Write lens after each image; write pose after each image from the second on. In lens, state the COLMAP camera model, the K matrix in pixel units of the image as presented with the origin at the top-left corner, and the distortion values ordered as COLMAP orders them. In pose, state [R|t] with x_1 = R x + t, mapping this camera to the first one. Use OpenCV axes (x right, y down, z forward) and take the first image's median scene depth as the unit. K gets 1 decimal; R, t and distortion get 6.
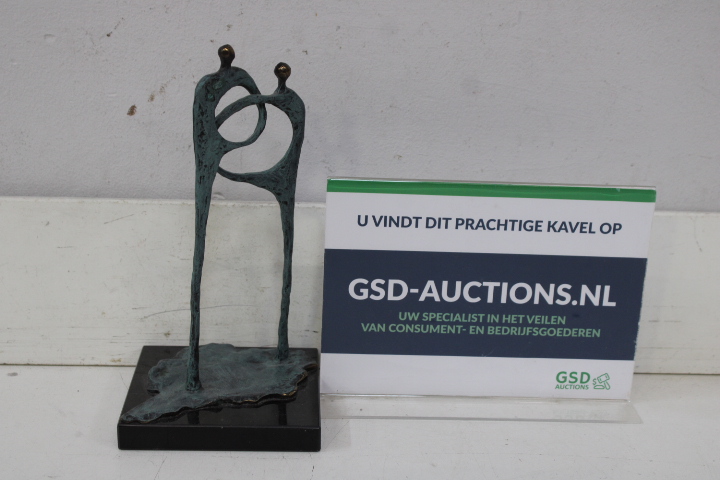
lens RADIAL K [[1117.8, 0, 365.6], [0, 1117.8, 236.9], [0, 0, 1]] dist [-0.019471, 0.000000]
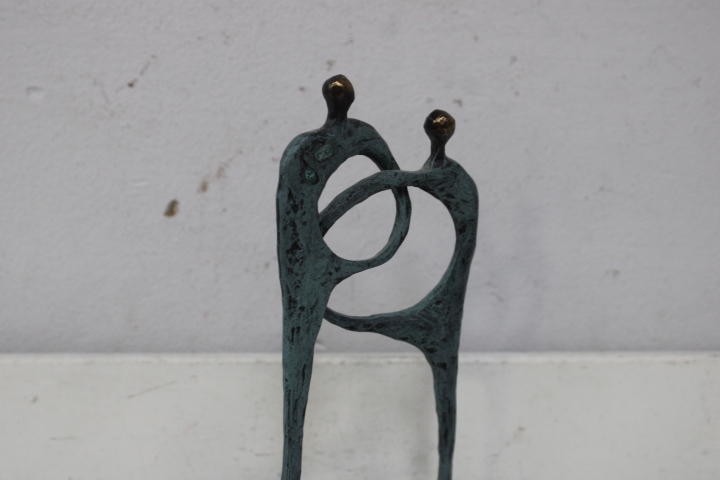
lens RADIAL K [[1056.1, 0, 359.9], [0, 1056.1, 238.8], [0, 0, 1]] dist [-0.032273, 0.000000]
pose [[0.997917, -0.028027, -0.058104, -0.076875], [0.022985, 0.996055, -0.085711, -0.046933], [0.060277, 0.084196, 0.994624, 0.451564]]
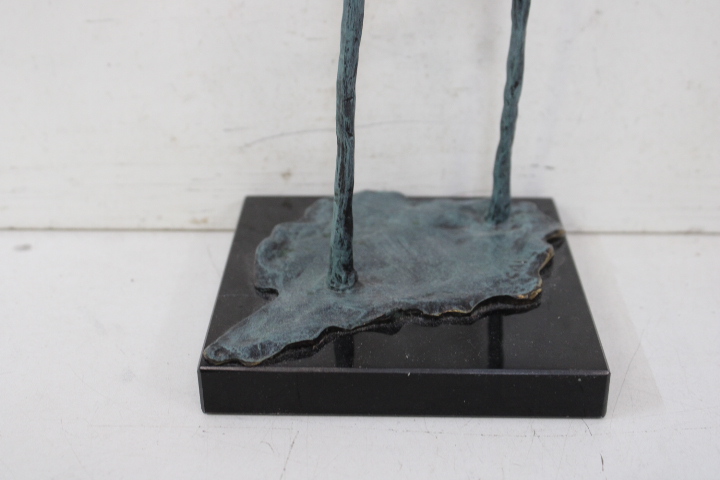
lens RADIAL K [[1056.1, 0, 360.6], [0, 1056.1, 234.3], [0, 0, 1]] dist [-0.032273, 0.000000]
pose [[0.995818, -0.002361, -0.091333, -0.095659], [0.017760, 0.985599, 0.168162, 0.028924], [0.089620, -0.169081, 0.981519, 0.495705]]
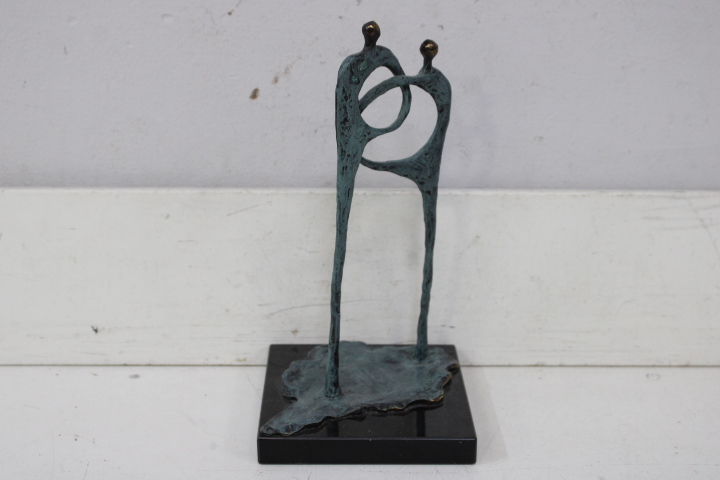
lens RADIAL K [[1056.1, 0, 360.0], [0, 1056.1, 231.4], [0, 0, 1]] dist [-0.032273, 0.000000]
pose [[0.998827, -0.014007, -0.046341, -0.084250], [0.015427, 0.999418, 0.030439, -0.024573], [0.045887, -0.031118, 0.998462, 0.122942]]
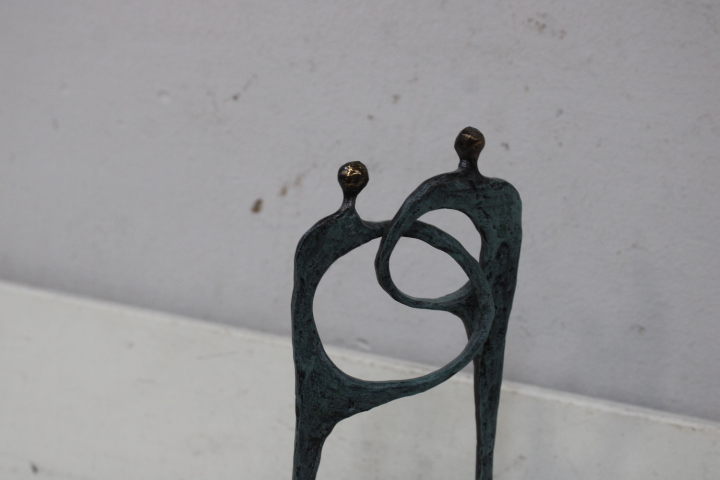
lens RADIAL K [[978.7, 0, 361.5], [0, 978.7, 239.0], [0, 0, 1]] dist [-0.047673, 0.000000]
pose [[0.917882, 0.121344, -0.377847, 0.090194], [-0.157958, 0.985147, -0.067340, -0.063205], [0.364063, 0.121494, 0.923416, 0.467345]]
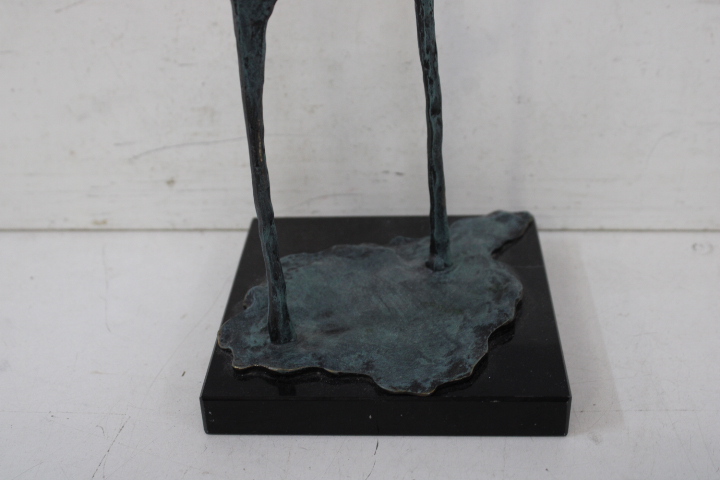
lens RADIAL K [[978.7, 0, 360.6], [0, 978.7, 237.1], [0, 0, 1]] dist [-0.047673, 0.000000]
pose [[0.989043, -0.004390, -0.147565, 0.015671], [0.037244, 0.974646, 0.220632, -0.002877], [0.142855, -0.223711, 0.964130, 0.484360]]
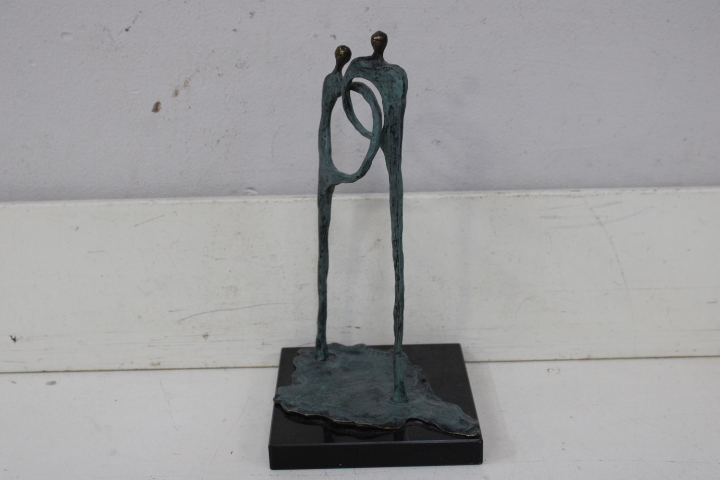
lens RADIAL K [[978.7, 0, 362.1], [0, 978.7, 238.0], [0, 0, 1]] dist [-0.047673, 0.000000]
pose [[0.997634, -0.039555, -0.056228, 0.010090], [0.042552, 0.997679, 0.053154, -0.039123], [0.053995, -0.055421, 0.997002, 0.171496]]
